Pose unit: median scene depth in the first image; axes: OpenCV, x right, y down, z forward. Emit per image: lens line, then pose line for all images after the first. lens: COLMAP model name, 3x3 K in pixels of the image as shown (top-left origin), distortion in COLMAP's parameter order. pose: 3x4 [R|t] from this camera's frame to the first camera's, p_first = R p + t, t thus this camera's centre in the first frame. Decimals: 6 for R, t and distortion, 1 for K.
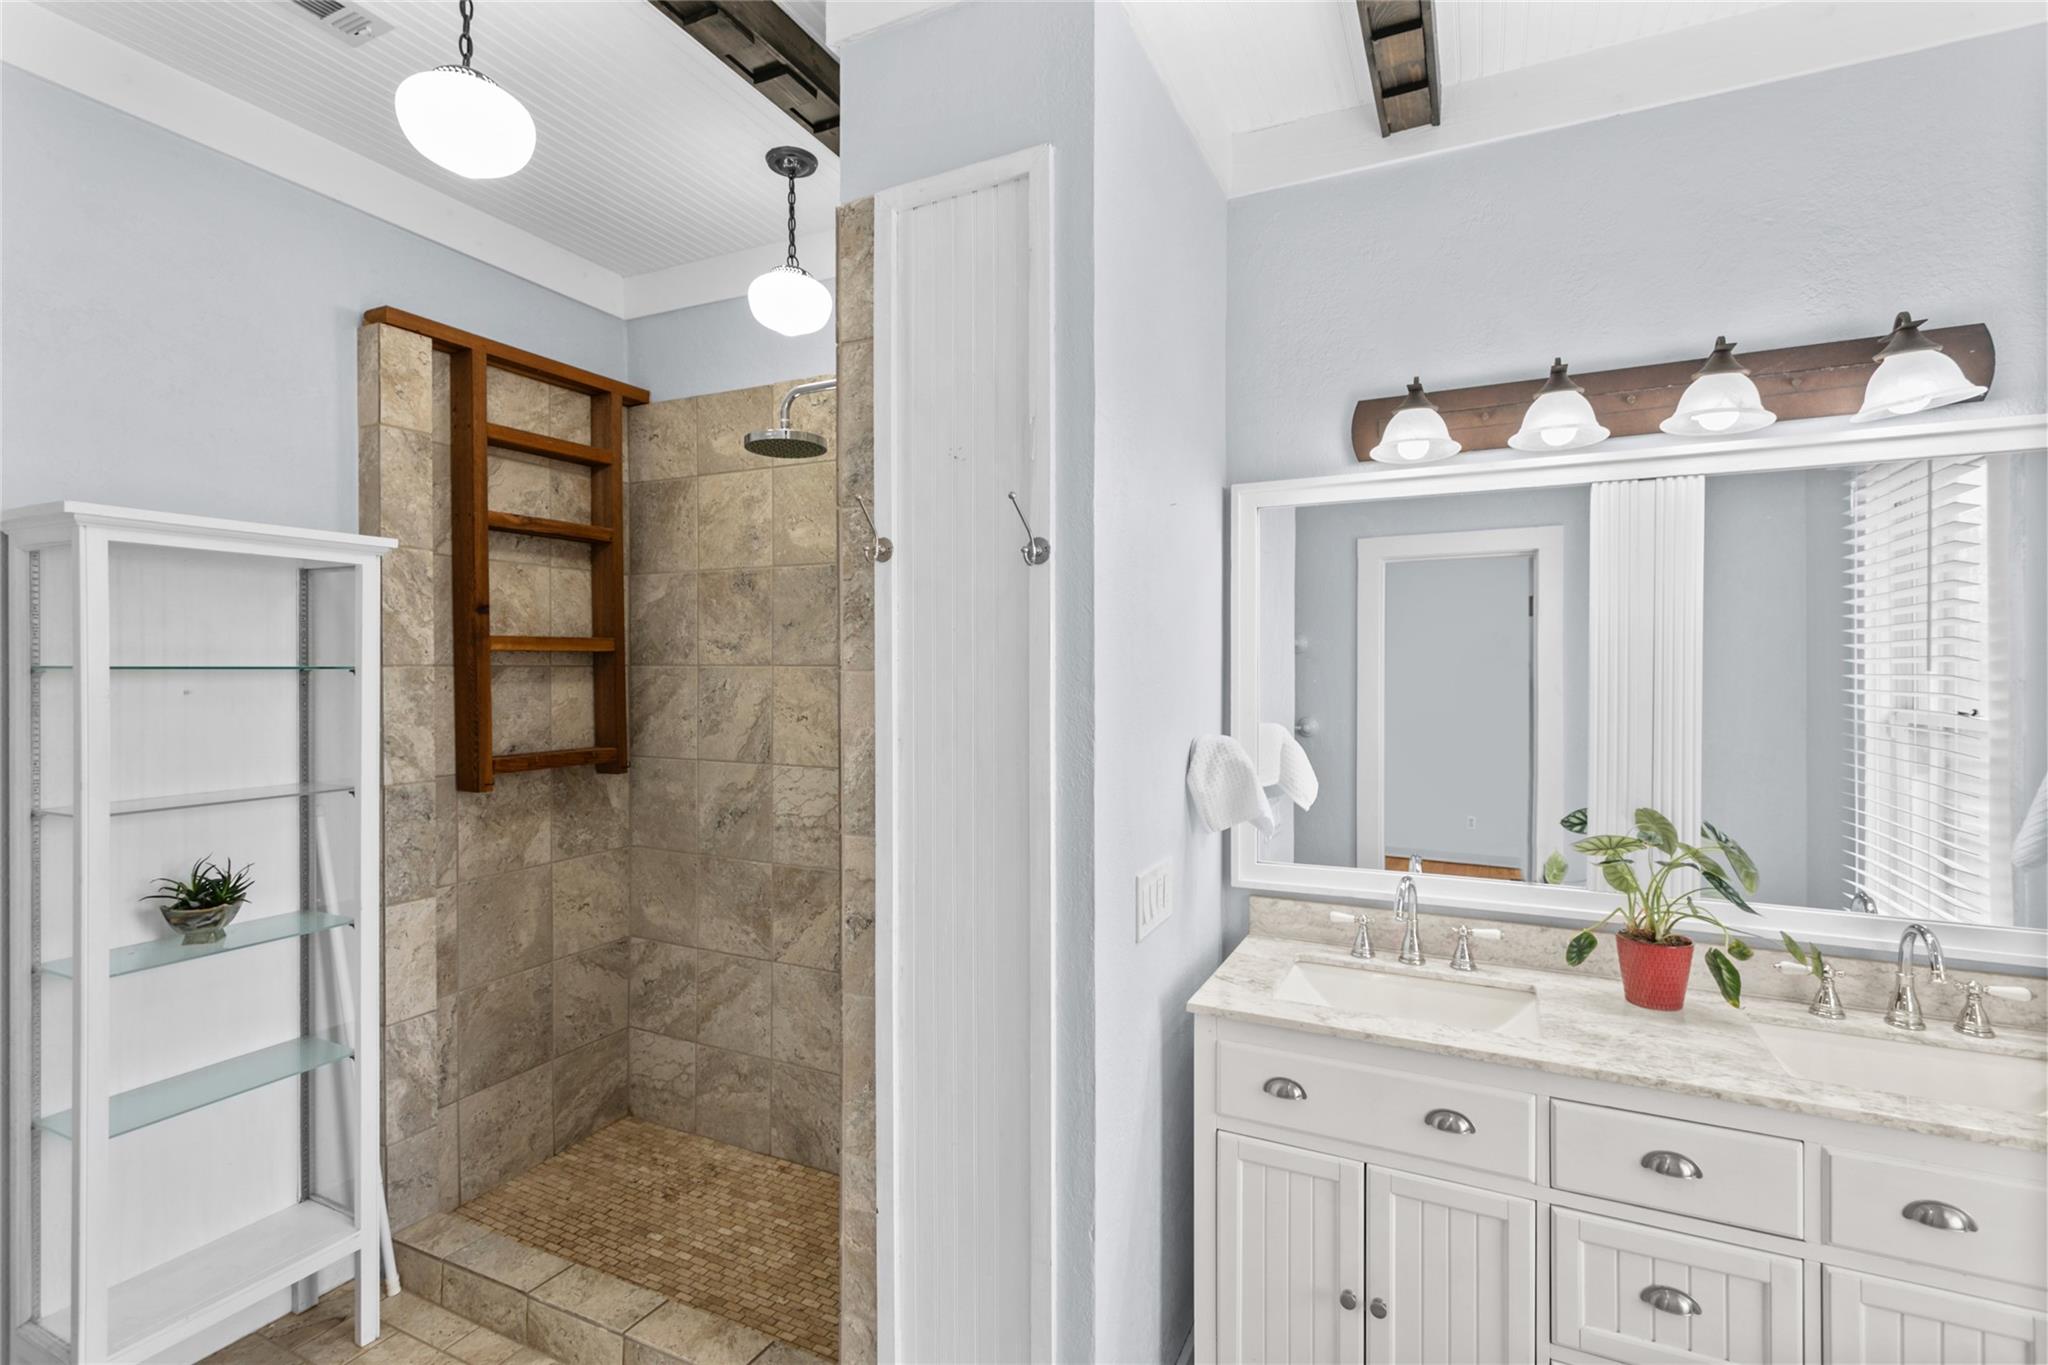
lens RADIAL K [[981.8, 0, 935.3], [0, 981.8, 659.1], [0, 0, 1]] dist [-0.003438, 0.001847]
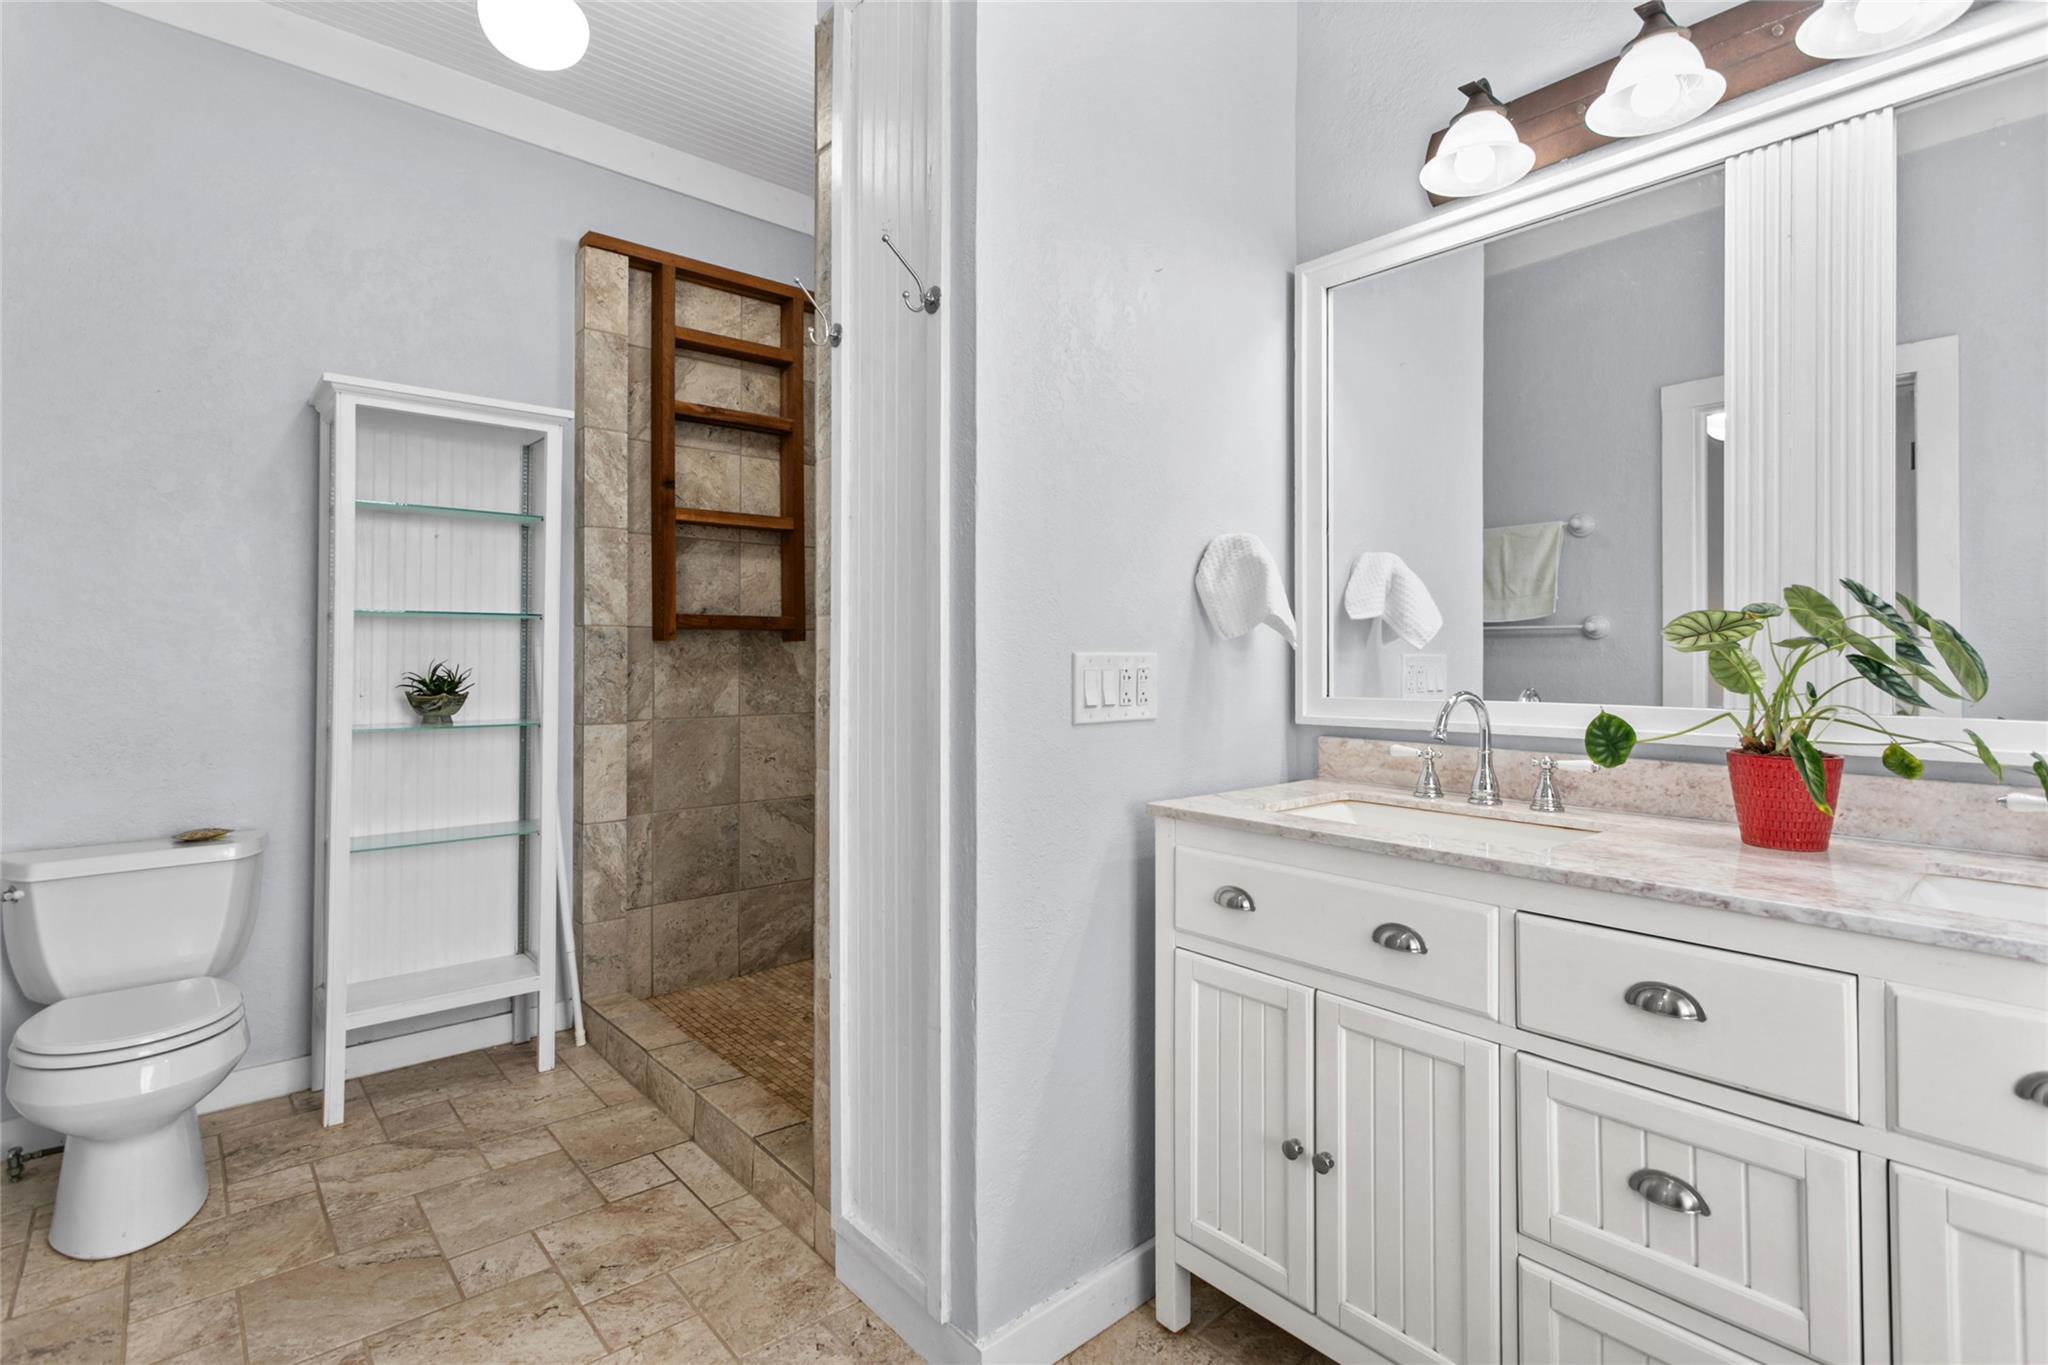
lens RADIAL K [[981.8, 0, 1007.3], [0, 981.8, 671.6], [0, 0, 1]] dist [-0.003438, 0.001847]
pose [[0.918226, 0.007160, -0.395992, 0.440514], [-0.013721, 0.999811, -0.013739, 0.214878], [0.395819, 0.018049, 0.918151, 0.099906]]
